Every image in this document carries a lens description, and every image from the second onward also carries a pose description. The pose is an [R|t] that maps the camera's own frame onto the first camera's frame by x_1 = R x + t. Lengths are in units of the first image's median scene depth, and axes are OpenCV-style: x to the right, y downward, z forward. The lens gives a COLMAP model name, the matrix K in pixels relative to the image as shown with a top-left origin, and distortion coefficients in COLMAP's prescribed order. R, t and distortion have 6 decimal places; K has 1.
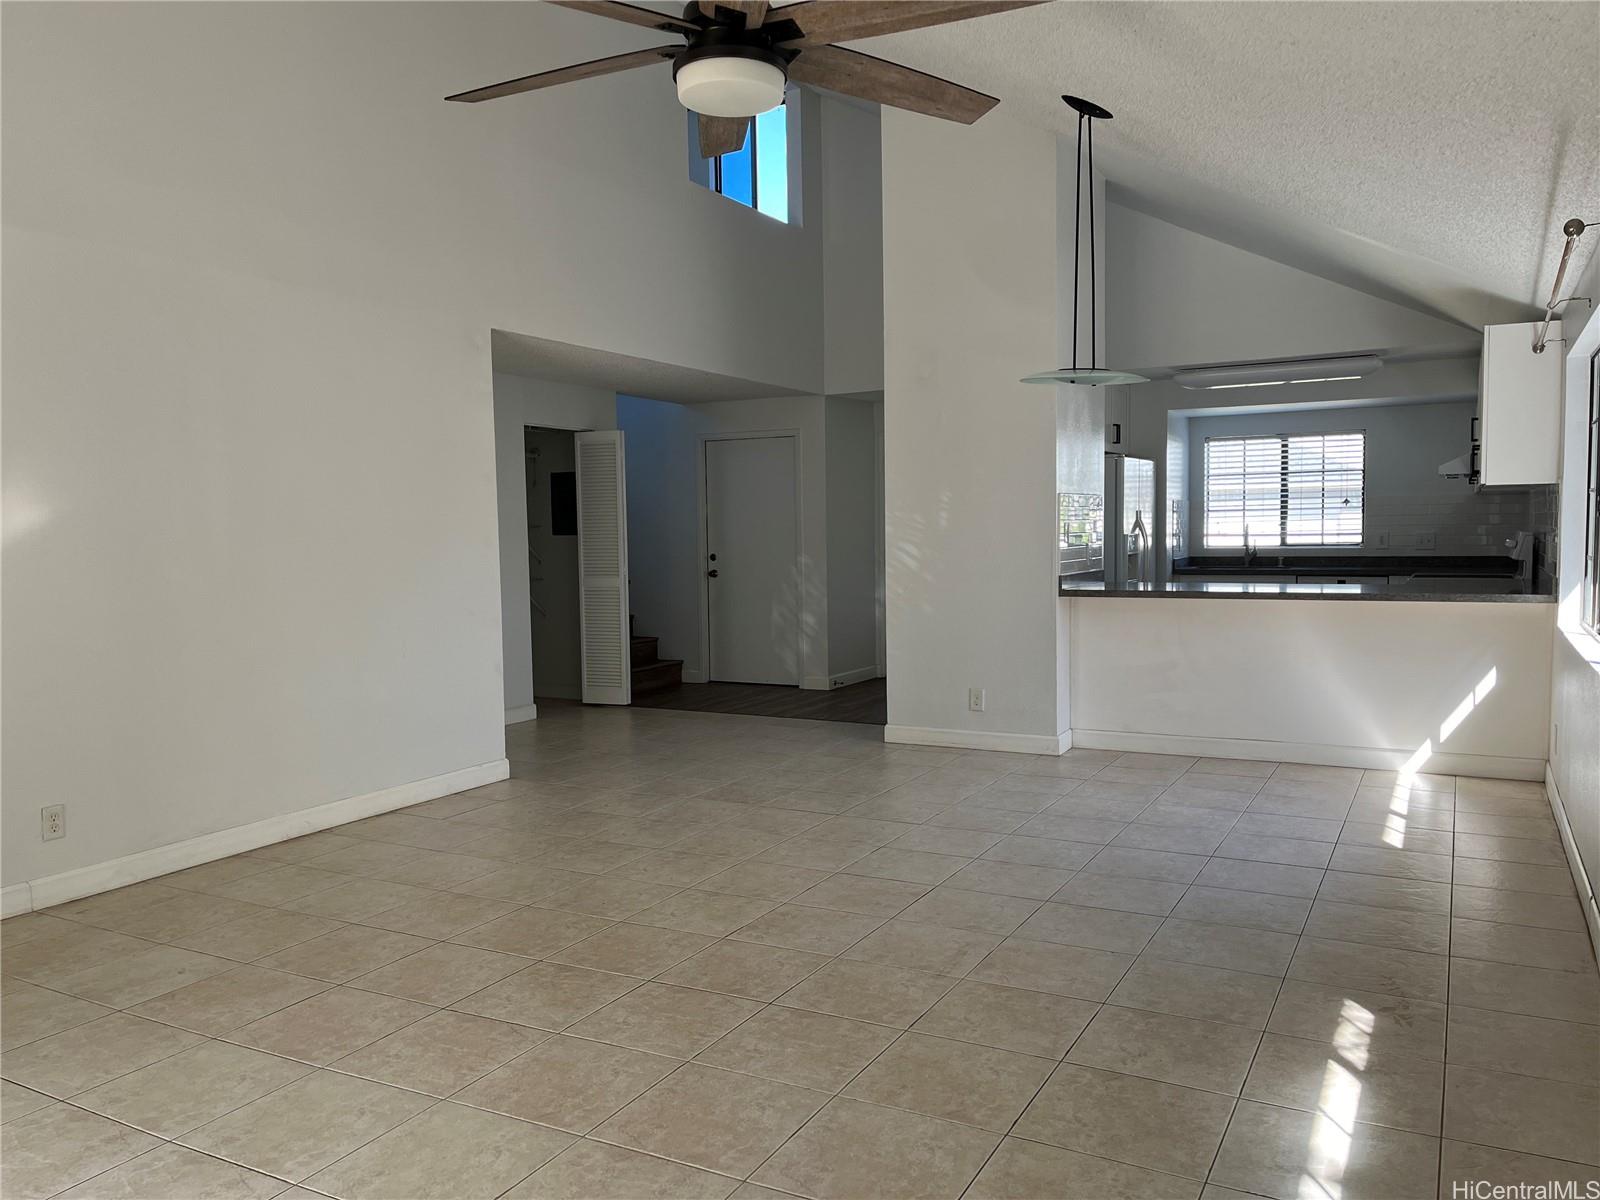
lens RADIAL K [[1225.5, 0, 800.0], [0, 1225.5, 600.0], [0, 0, 1]] dist [0.000045, -0.000141]
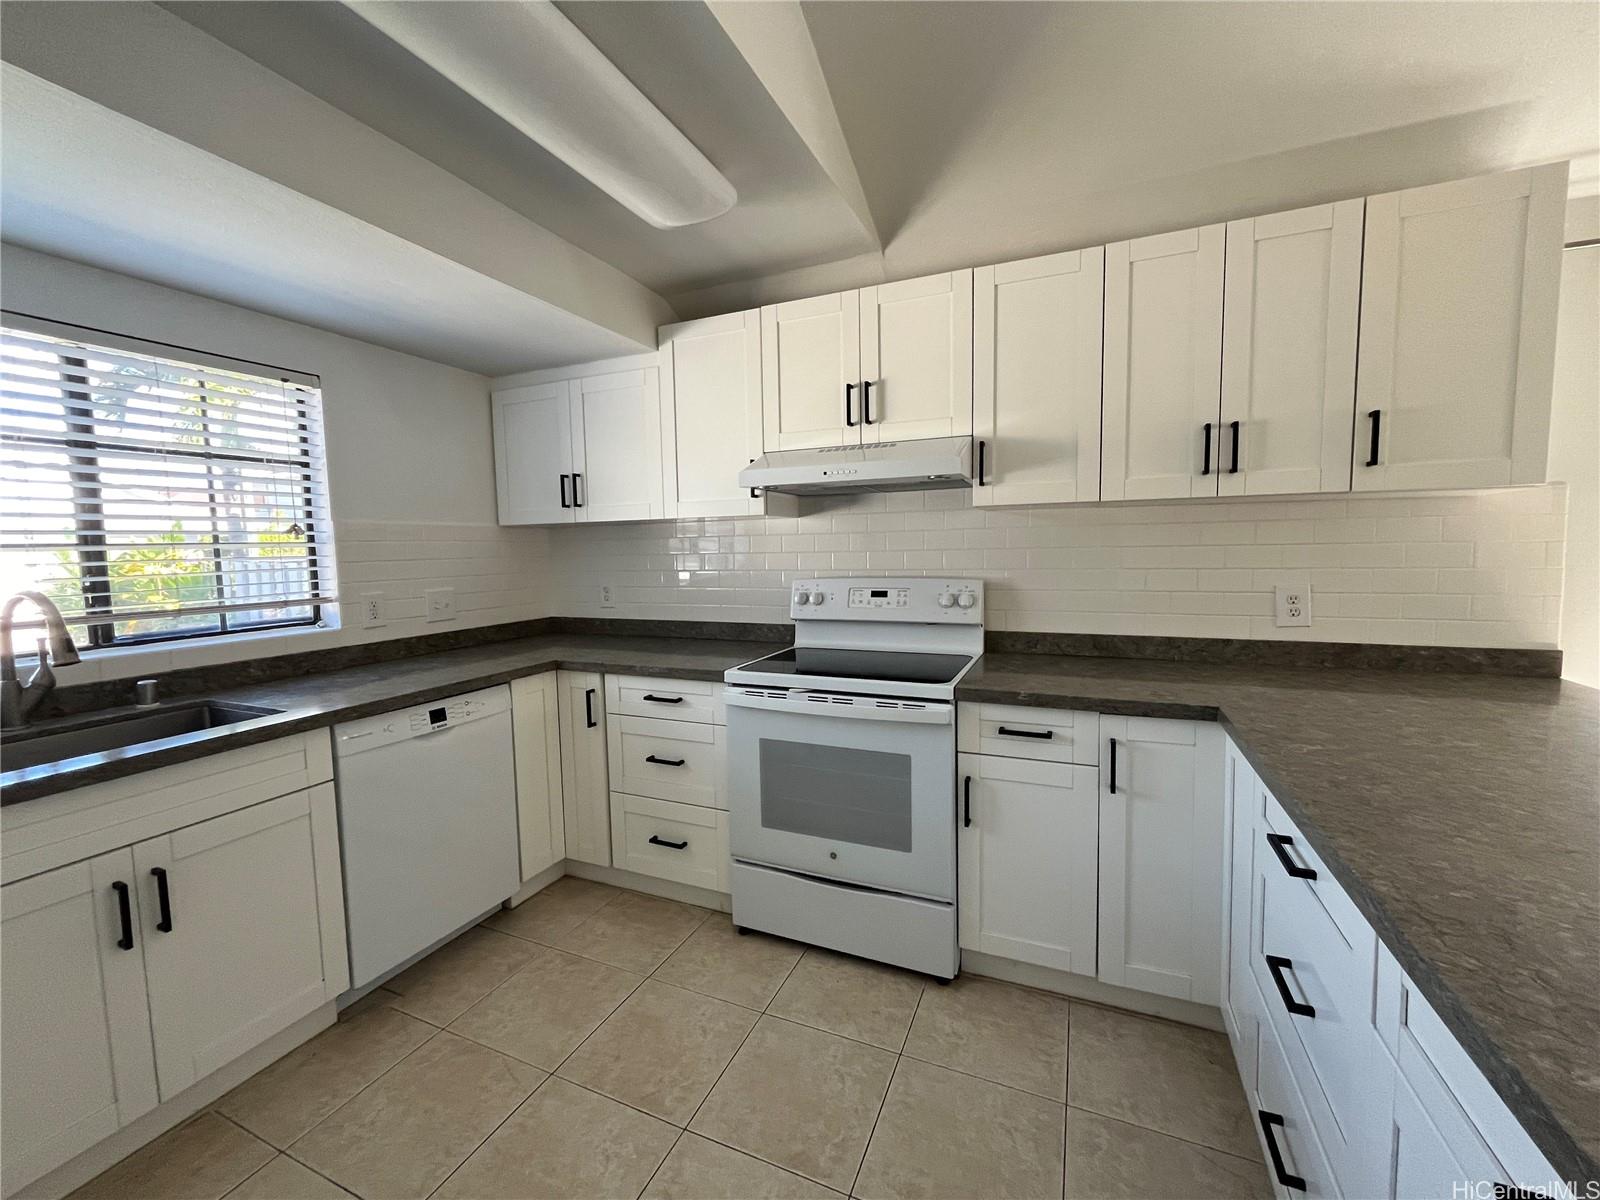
lens RADIAL K [[649.4, 0, 796.5], [0, 649.4, 598.3], [0, 0, 1]] dist [-0.000792, 0.000168]
pose [[-0.078356, -0.064052, 0.994866, 0.196407], [0.080530, 0.994266, 0.070356, -0.056917], [-0.993668, 0.085629, -0.072749, 0.825171]]
